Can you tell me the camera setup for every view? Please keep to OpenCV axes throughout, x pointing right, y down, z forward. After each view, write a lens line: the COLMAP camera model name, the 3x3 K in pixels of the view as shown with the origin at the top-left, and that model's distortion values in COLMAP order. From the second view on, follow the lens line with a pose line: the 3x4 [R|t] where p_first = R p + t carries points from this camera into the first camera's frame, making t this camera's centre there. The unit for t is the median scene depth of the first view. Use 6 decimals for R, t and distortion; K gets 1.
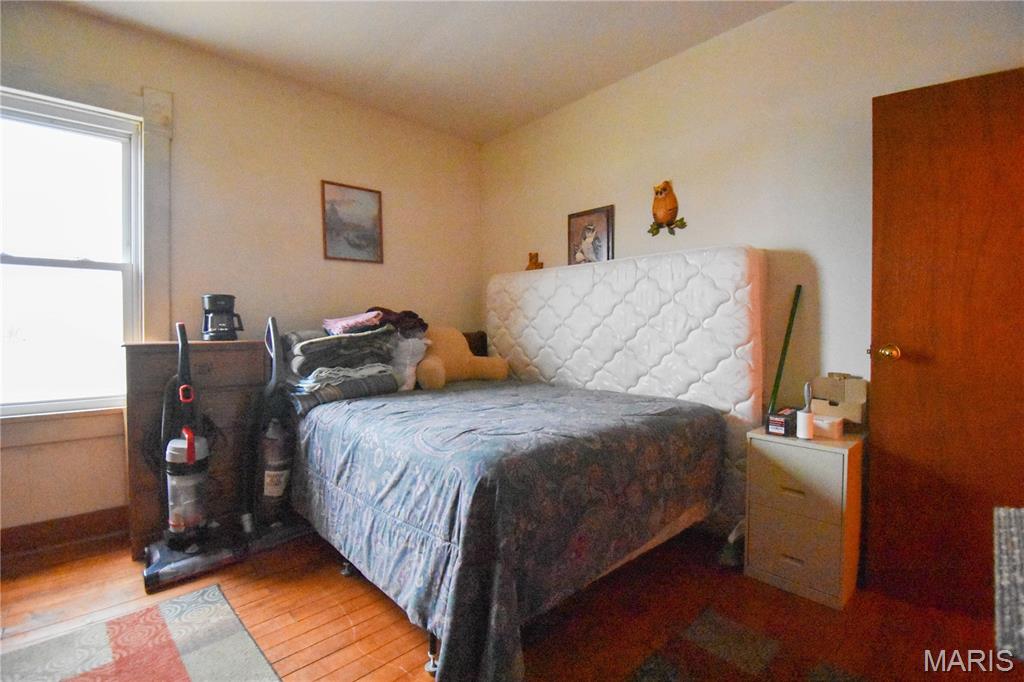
lens RADIAL K [[450.4, 0, 510.8], [0, 450.4, 339.0], [0, 0, 1]] dist [-0.005720, -0.003807]
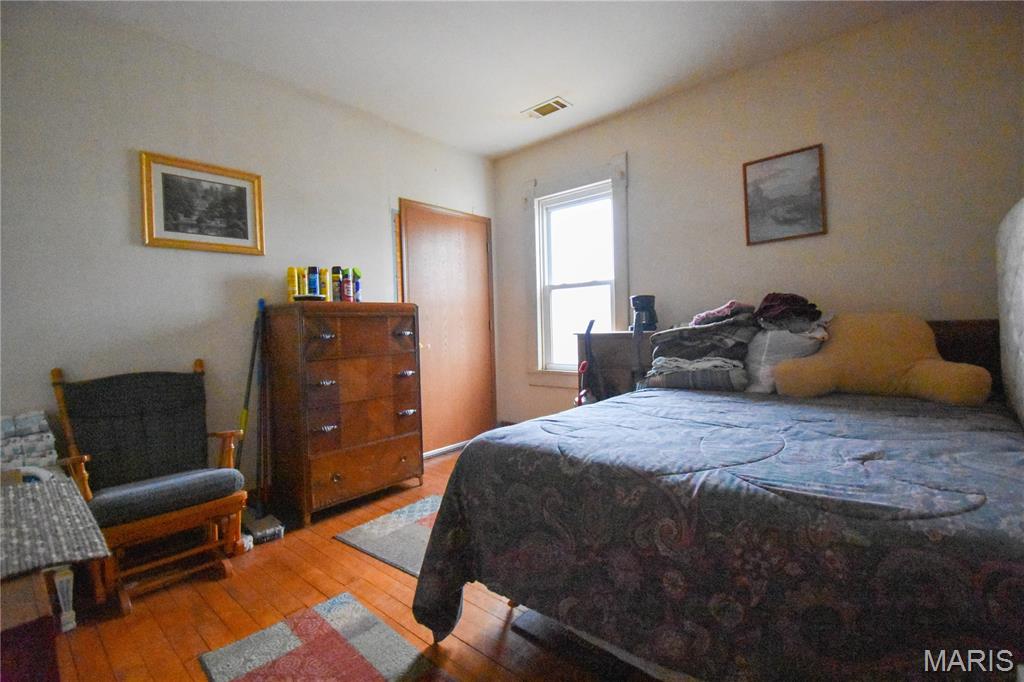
lens RADIAL K [[450.4, 0, 510.8], [0, 450.4, 332.5], [0, 0, 1]] dist [-0.005720, -0.003807]
pose [[0.097506, 0.013446, -0.995144, 0.503491], [0.002628, 0.999902, 0.013768, -0.008798], [0.995231, -0.003957, 0.097461, 0.422812]]
